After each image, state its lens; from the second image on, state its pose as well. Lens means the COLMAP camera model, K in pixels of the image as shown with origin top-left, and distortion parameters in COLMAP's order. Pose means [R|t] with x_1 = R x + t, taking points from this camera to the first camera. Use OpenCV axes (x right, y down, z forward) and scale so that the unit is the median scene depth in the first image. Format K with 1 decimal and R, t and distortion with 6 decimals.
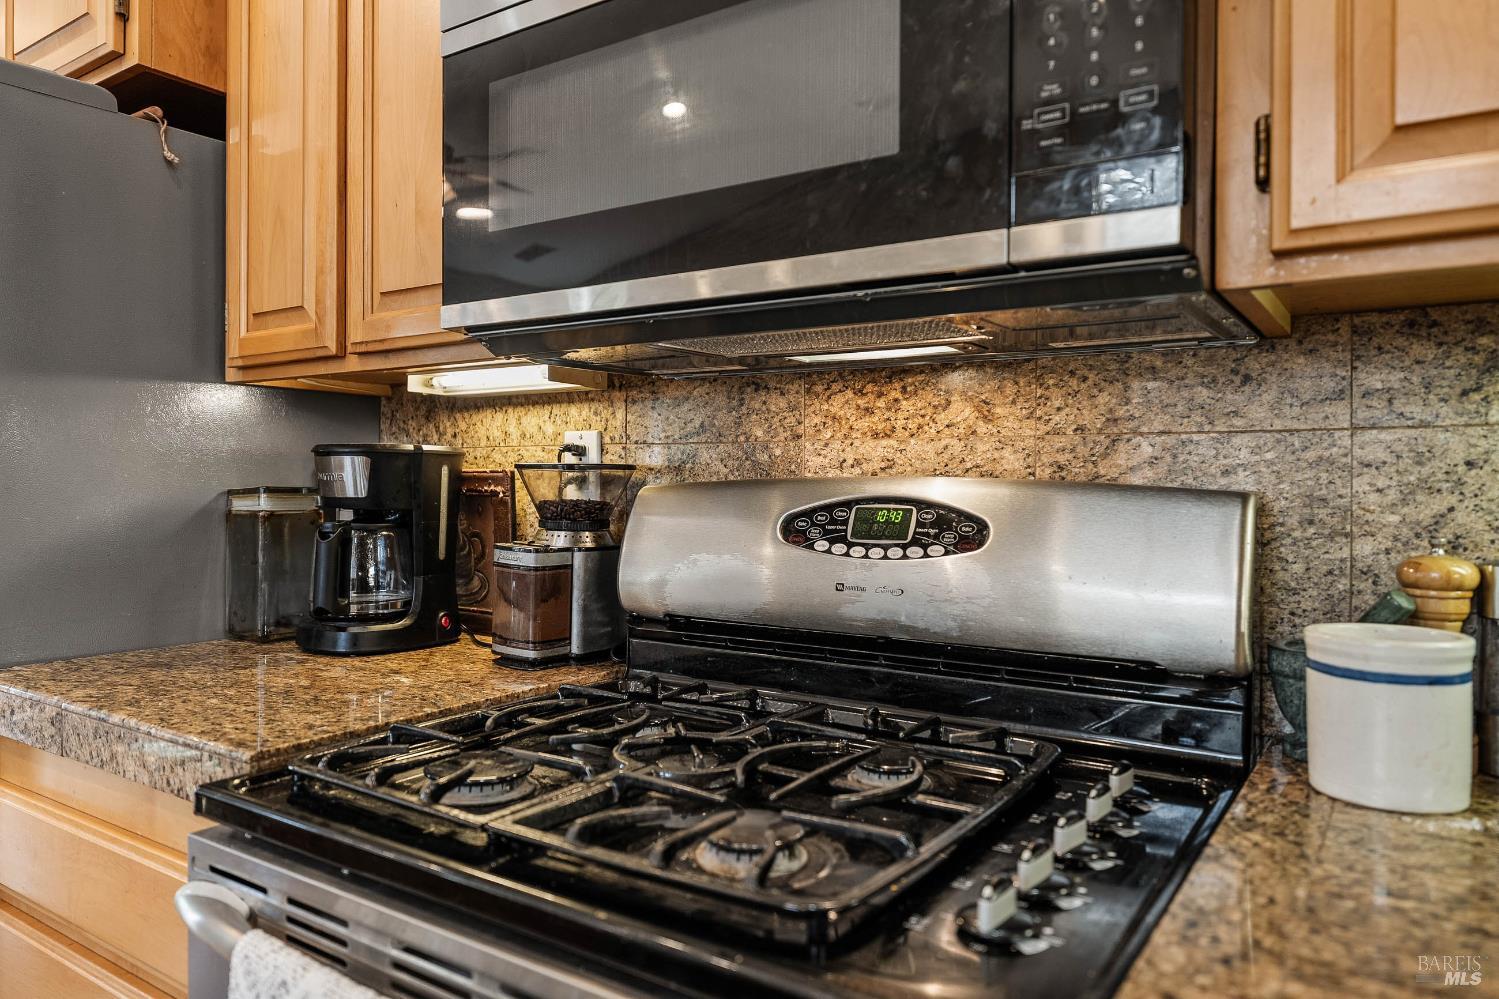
lens RADIAL K [[987.6, 0, 742.4], [0, 987.6, 489.0], [0, 0, 1]] dist [-0.016526, -0.000144]
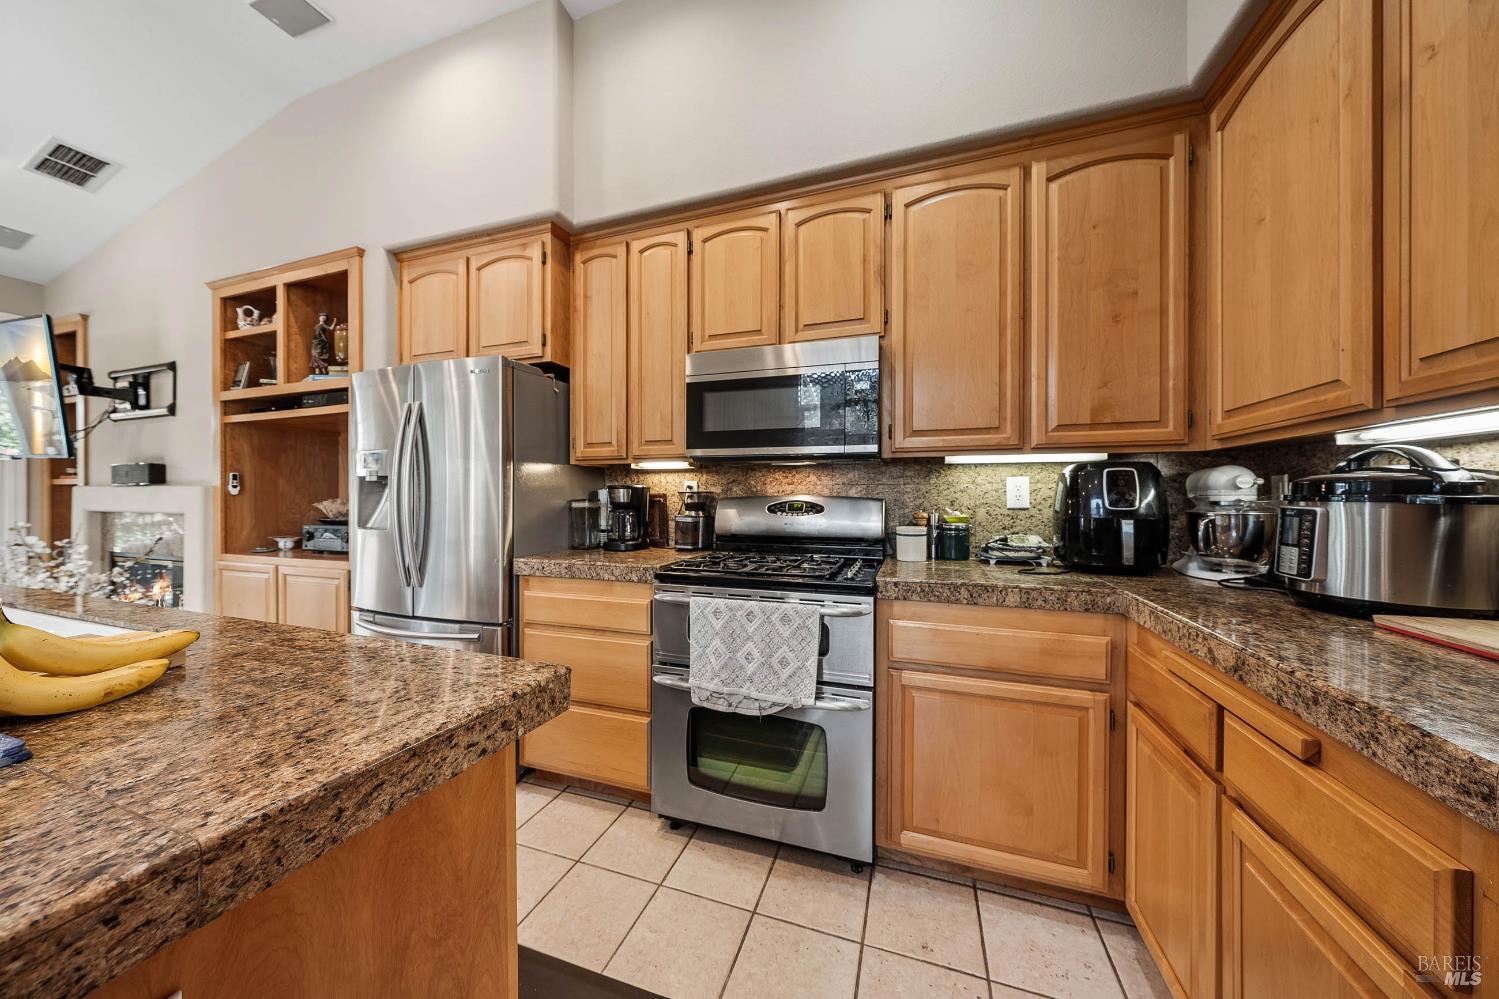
lens RADIAL K [[501.2, 0, 740.8], [0, 501.2, 498.3], [0, 0, 1]] dist [0.000446, -0.000273]
pose [[0.966249, -0.004850, 0.257564, -0.470322], [0.004866, 0.999988, 0.000576, -0.002582], [-0.257564, 0.000697, 0.966261, -0.696253]]
